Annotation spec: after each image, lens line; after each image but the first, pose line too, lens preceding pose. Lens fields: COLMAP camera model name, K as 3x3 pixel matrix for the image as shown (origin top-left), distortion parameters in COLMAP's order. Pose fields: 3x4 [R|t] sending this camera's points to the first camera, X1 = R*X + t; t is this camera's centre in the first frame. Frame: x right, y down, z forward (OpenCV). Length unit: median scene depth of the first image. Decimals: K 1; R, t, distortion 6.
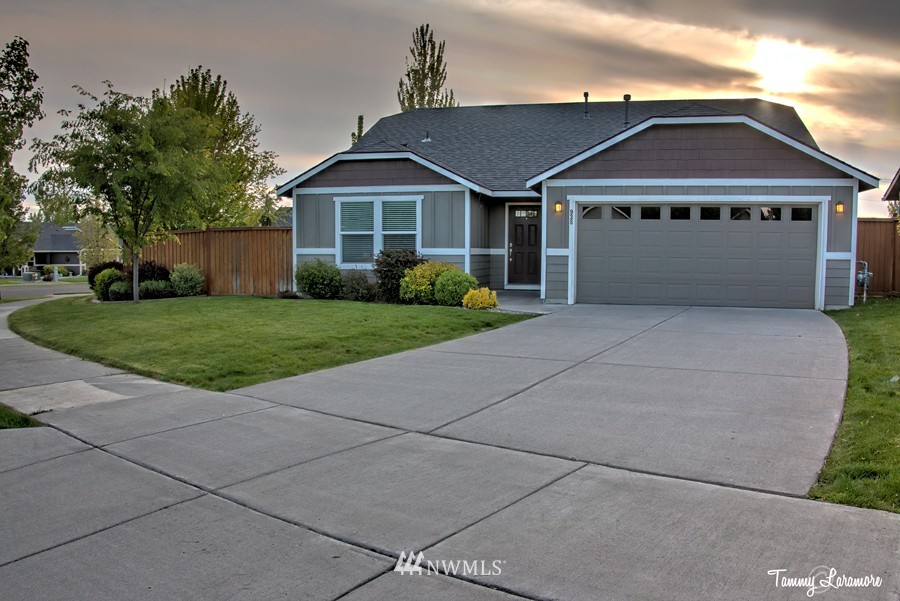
lens RADIAL K [[748.5, 0, 449.4], [0, 748.5, 315.2], [0, 0, 1]] dist [-0.168839, 0.121583]
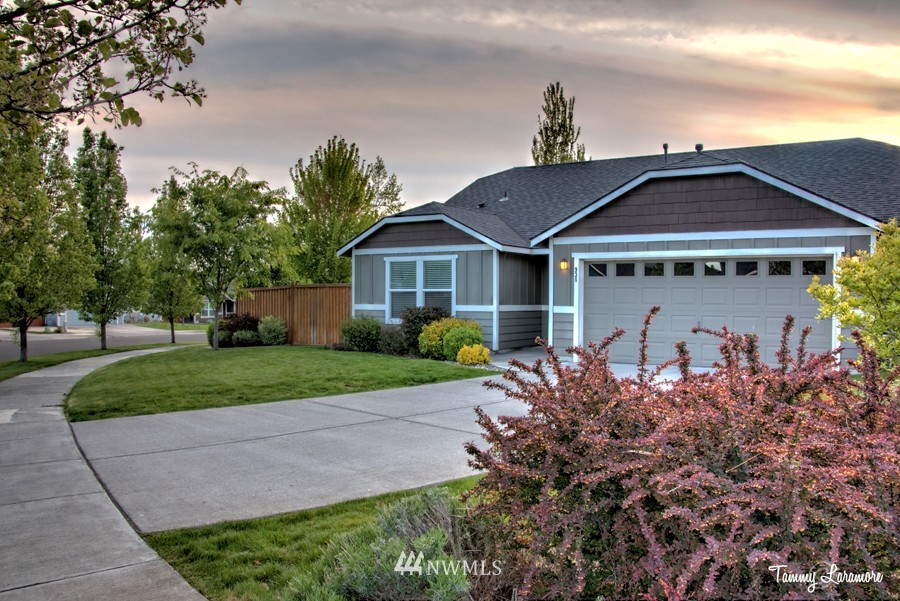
lens RADIAL K [[748.5, 0, 449.4], [0, 748.5, 315.2], [0, 0, 1]] dist [-0.168839, 0.121583]
pose [[0.948882, 0.007225, -0.315547, 0.287476], [-0.028456, 0.997625, -0.062726, -0.009279], [0.314345, 0.068499, 0.946834, 0.003982]]
